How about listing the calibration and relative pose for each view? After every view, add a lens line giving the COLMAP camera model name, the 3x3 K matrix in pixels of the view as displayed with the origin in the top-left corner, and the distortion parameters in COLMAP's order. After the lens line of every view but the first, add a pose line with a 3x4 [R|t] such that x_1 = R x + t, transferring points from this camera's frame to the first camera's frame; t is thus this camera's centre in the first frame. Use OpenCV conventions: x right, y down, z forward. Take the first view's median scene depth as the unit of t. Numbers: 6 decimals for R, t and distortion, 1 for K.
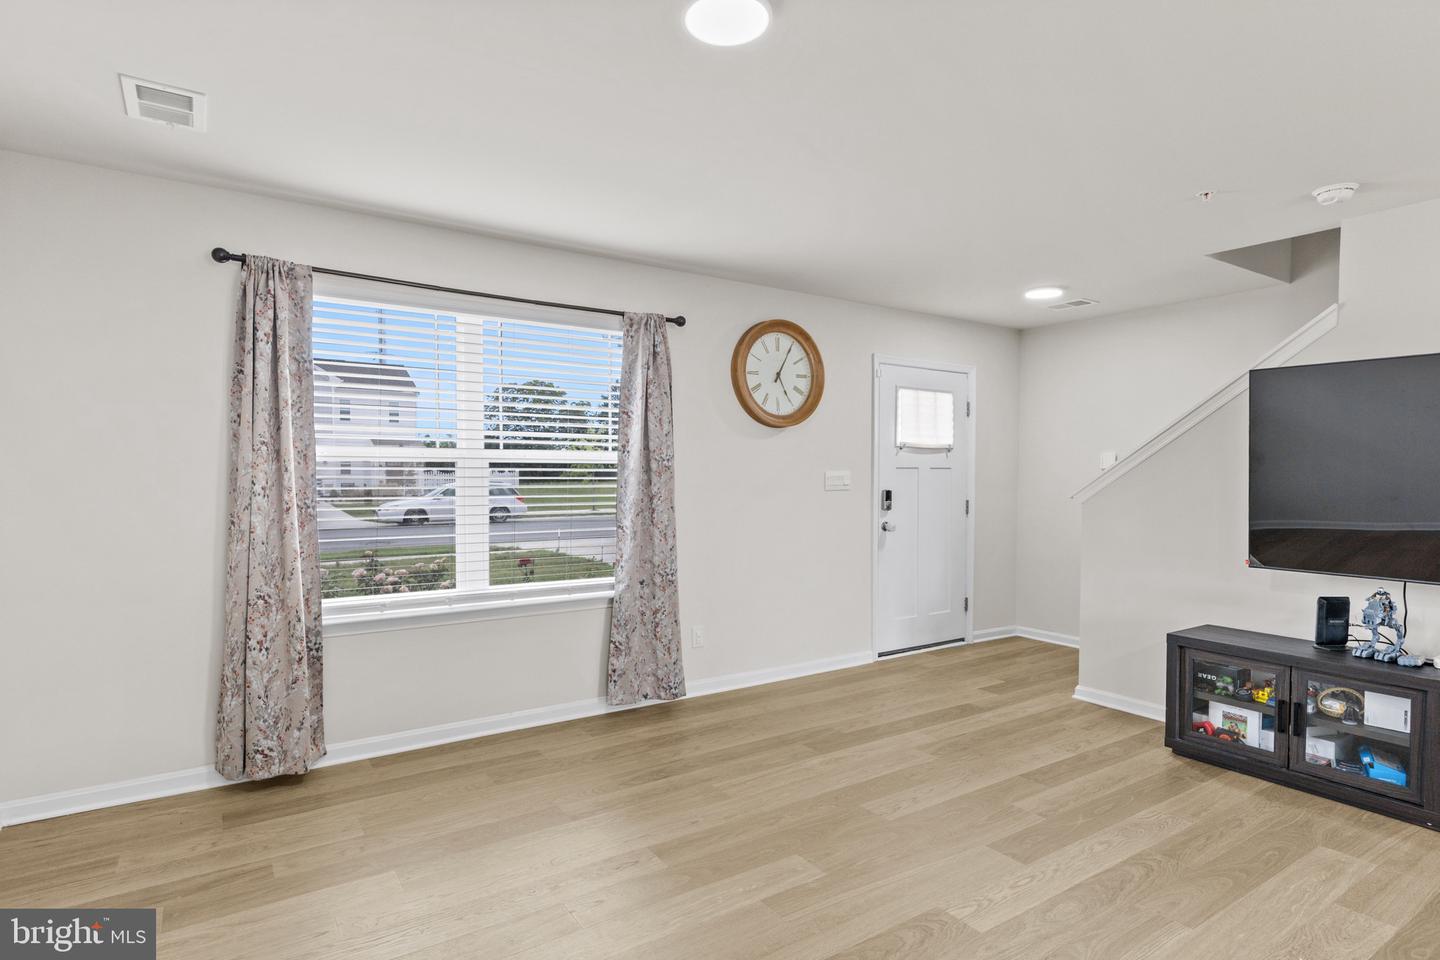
lens RADIAL K [[751.1, 0, 717.5], [0, 751.1, 485.8], [0, 0, 1]] dist [0.005709, 0.000372]
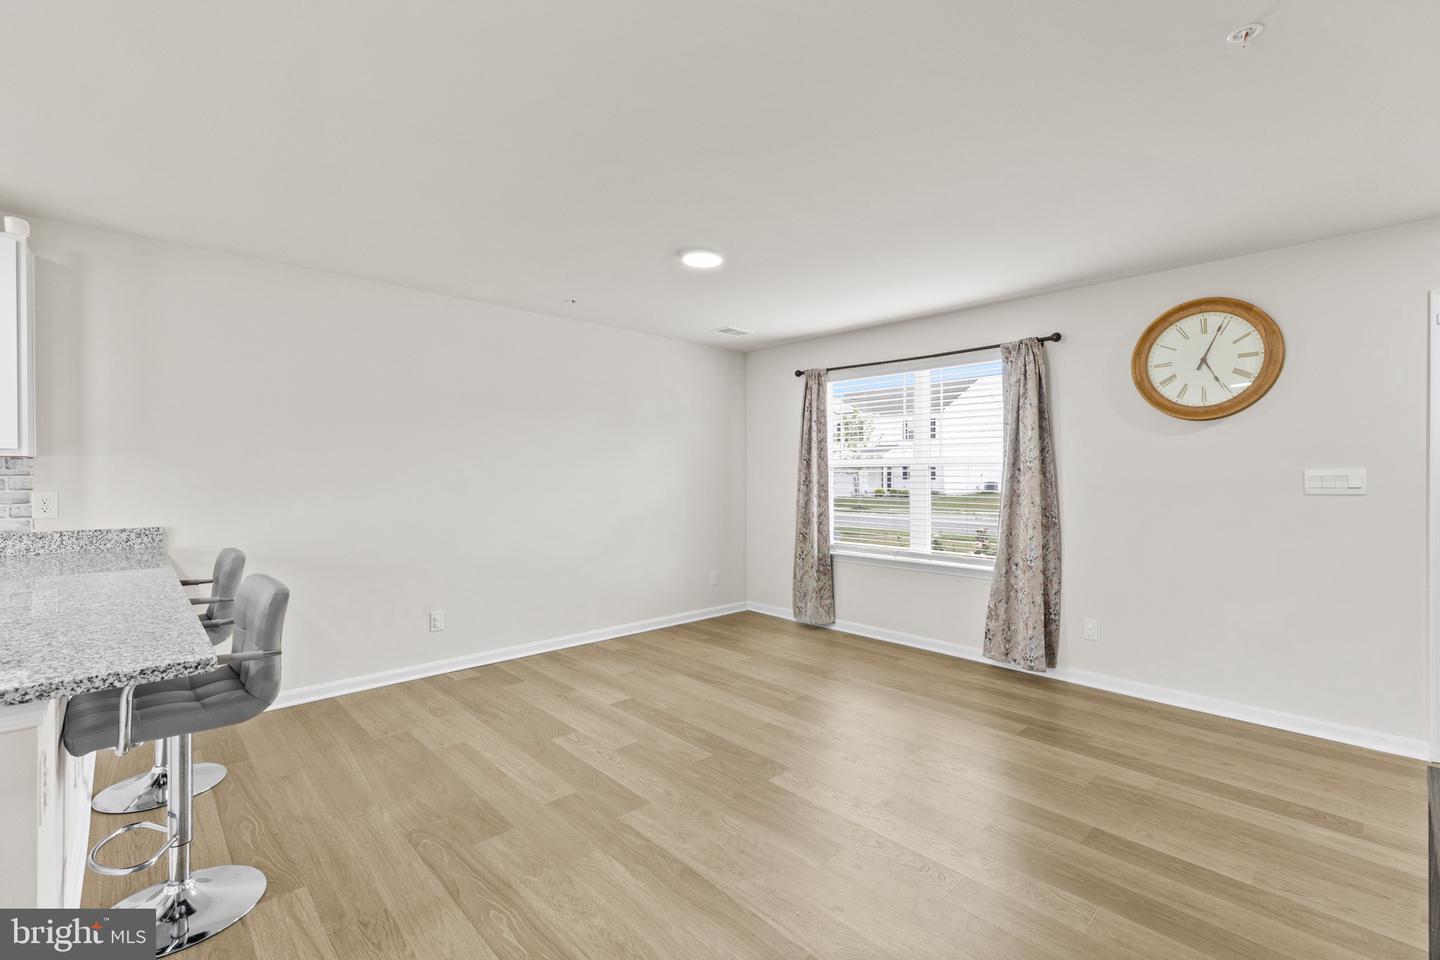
lens RADIAL K [[660.4, 0, 716.6], [0, 660.4, 469.4], [0, 0, 1]] dist [0.001252, -0.000133]
pose [[0.135754, -0.015279, -0.990625, 0.884617], [-0.020512, 0.999623, -0.018229, 0.005872], [0.990530, 0.022795, 0.135389, 0.387083]]
